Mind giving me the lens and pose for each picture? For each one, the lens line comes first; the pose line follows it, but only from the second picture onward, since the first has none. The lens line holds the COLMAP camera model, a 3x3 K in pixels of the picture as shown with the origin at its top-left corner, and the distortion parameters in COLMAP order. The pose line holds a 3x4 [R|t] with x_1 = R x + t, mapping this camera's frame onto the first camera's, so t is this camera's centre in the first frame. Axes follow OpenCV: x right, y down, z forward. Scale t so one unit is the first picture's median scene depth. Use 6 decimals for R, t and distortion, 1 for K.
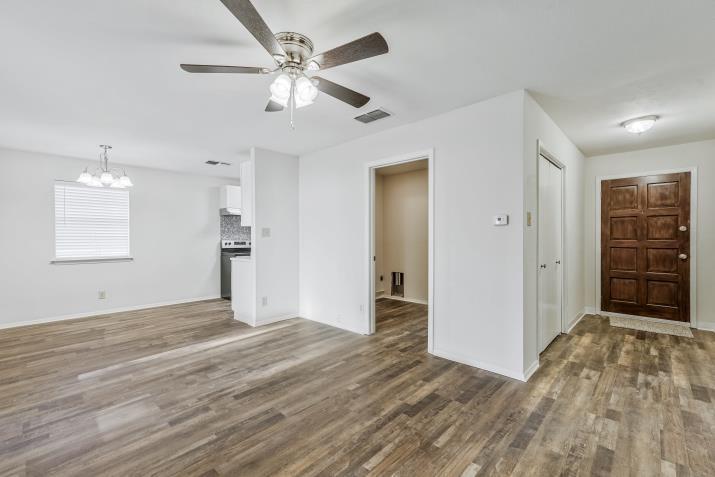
lens RADIAL K [[327.7, 0, 349.2], [0, 327.7, 234.5], [0, 0, 1]] dist [0.011087, 0.000687]
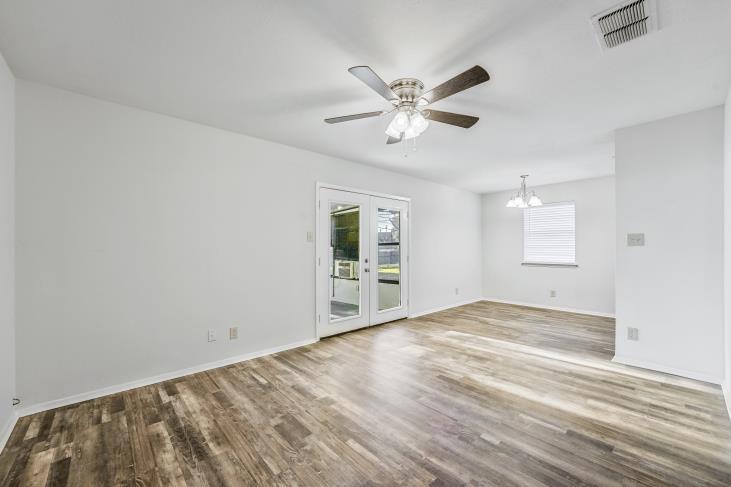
lens RADIAL K [[294.8, 0, 367.4], [0, 294.8, 247.2], [0, 0, 1]] dist [0.001433, 0.001341]
pose [[-0.079429, 0.003685, -0.996834, 0.692101], [0.014303, 0.999894, 0.002556, -0.000070], [0.996738, -0.014055, -0.079474, 0.722124]]
